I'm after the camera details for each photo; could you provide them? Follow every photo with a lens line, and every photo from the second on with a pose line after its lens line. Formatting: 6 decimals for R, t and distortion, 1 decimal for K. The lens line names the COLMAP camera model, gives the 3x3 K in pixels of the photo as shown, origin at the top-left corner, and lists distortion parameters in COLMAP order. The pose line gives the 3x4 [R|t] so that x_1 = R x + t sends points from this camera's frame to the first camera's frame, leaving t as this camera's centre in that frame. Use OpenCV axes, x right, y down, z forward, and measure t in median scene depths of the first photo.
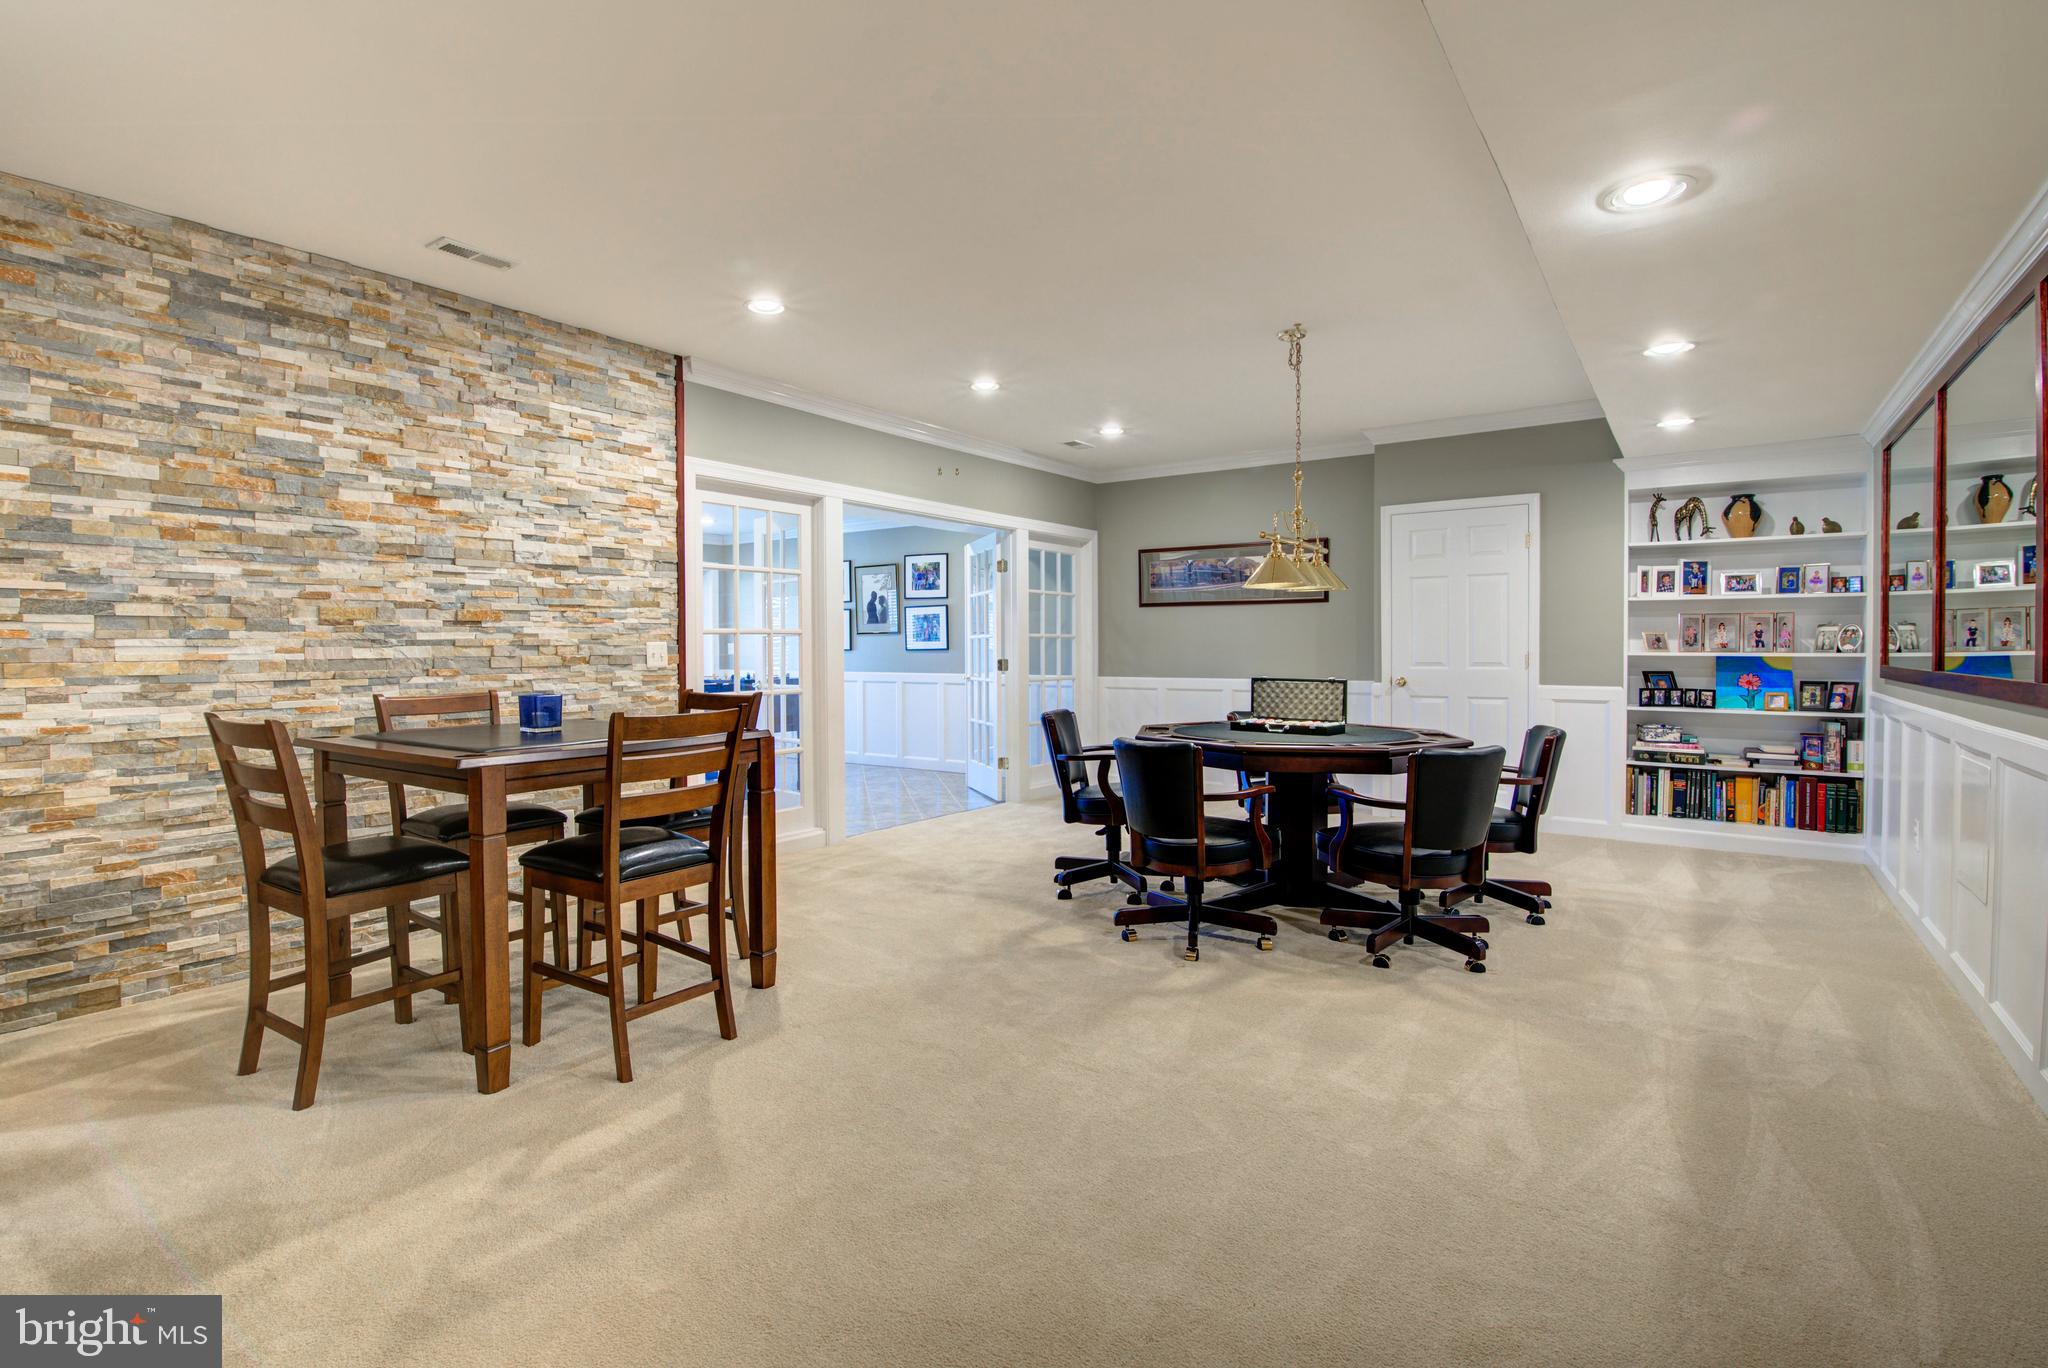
lens RADIAL K [[934.6, 0, 1015.2], [0, 934.6, 656.9], [0, 0, 1]] dist [-0.014513, 0.000542]
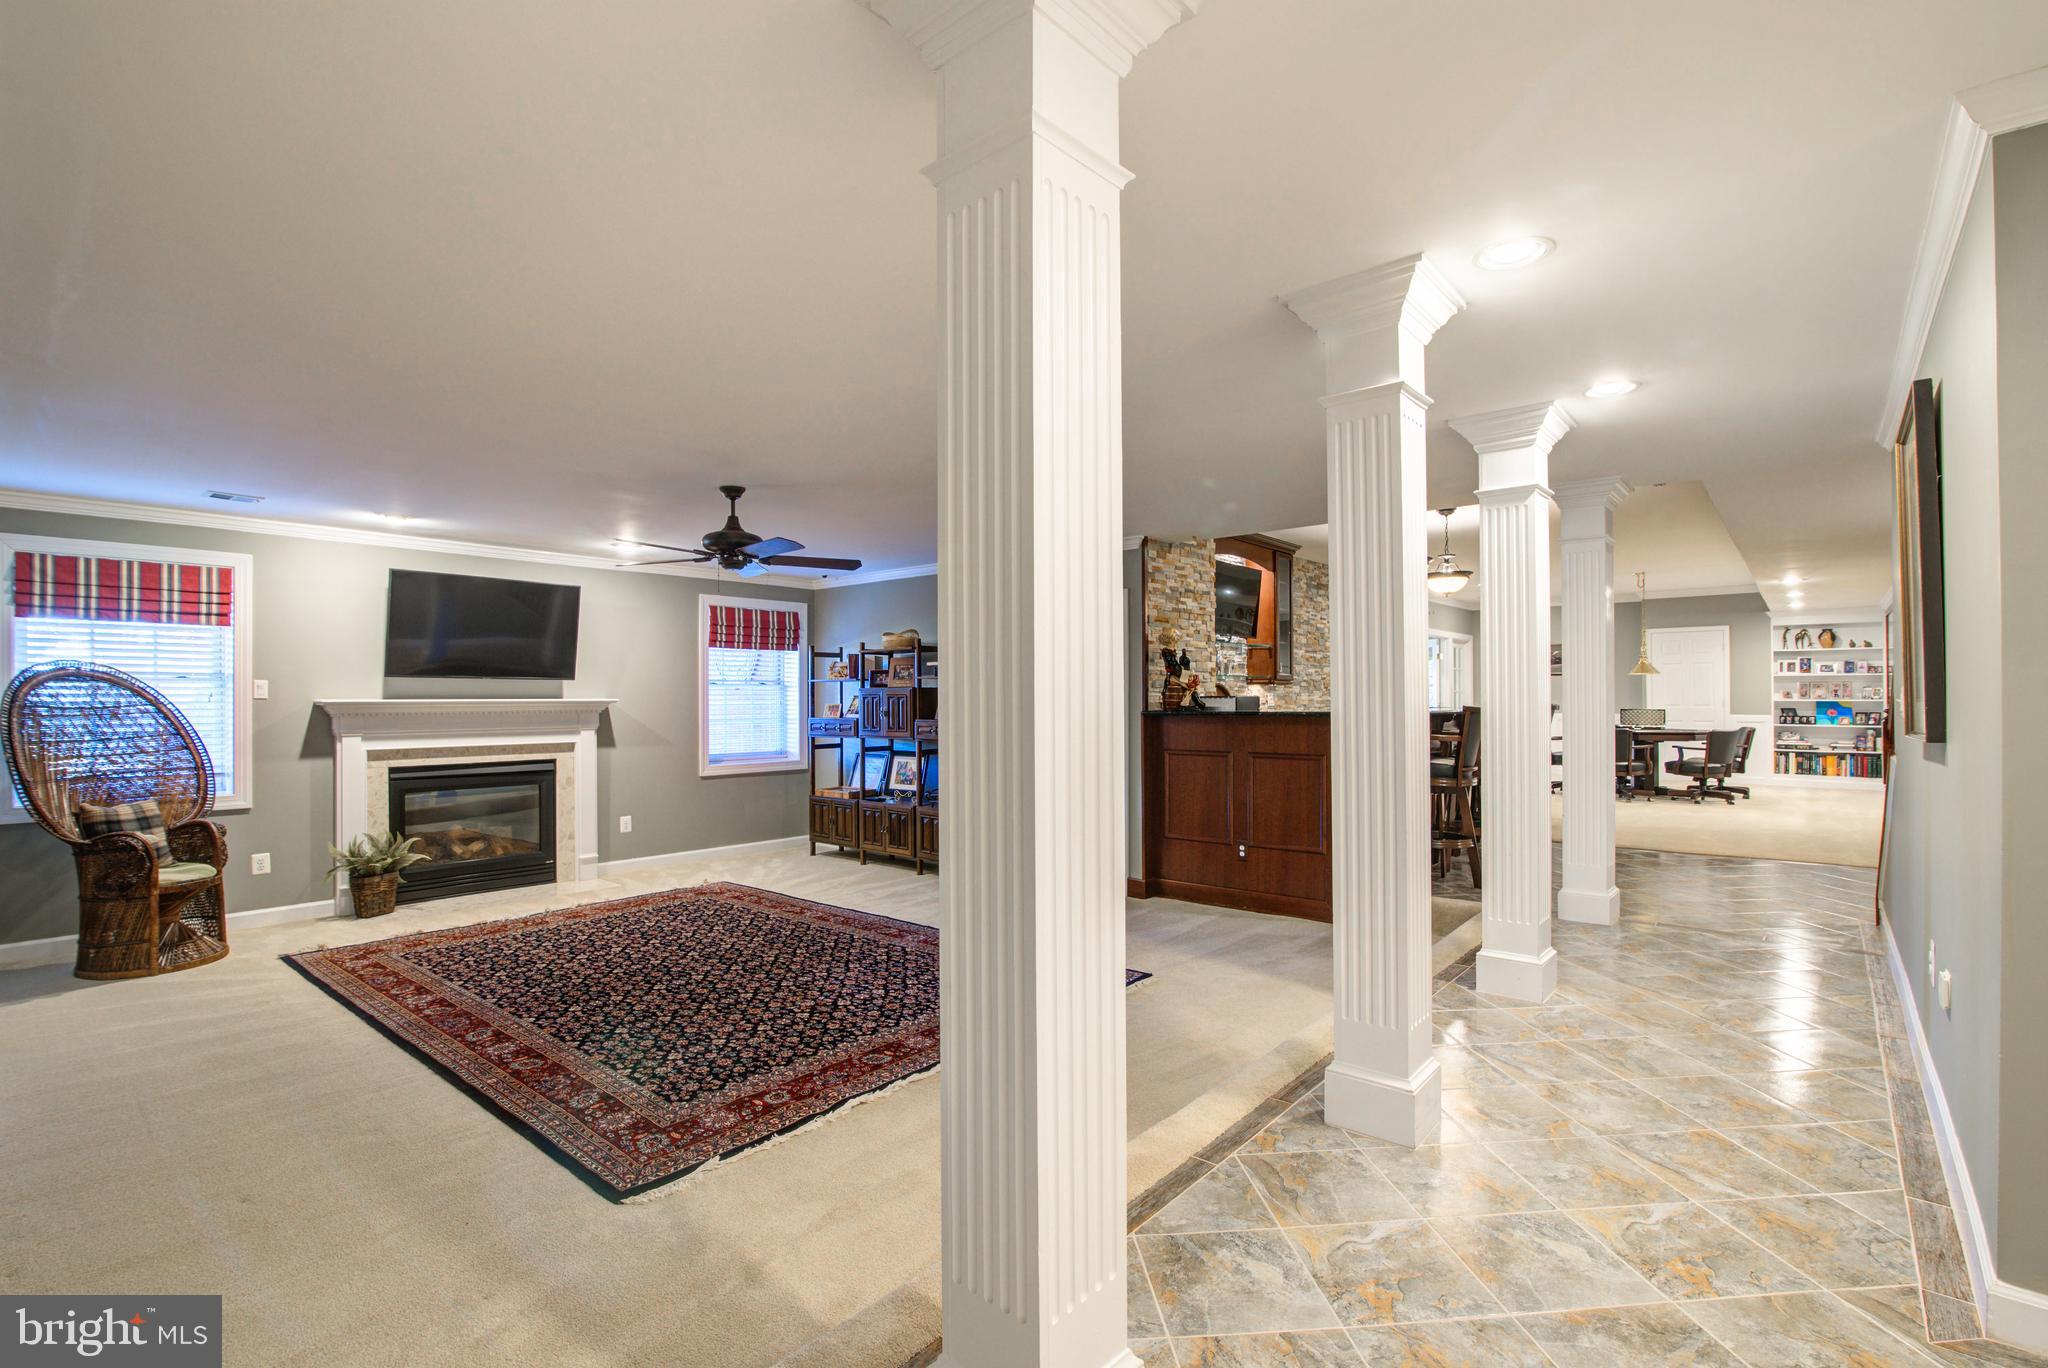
lens RADIAL K [[934.6, 0, 1022.3], [0, 934.6, 686.6], [0, 0, 1]] dist [-0.014513, 0.000542]
pose [[0.997454, -0.001260, -0.071296, -0.974607], [-0.000311, 0.999758, -0.022015, 0.013759], [0.071306, 0.021981, 0.997212, -1.335235]]
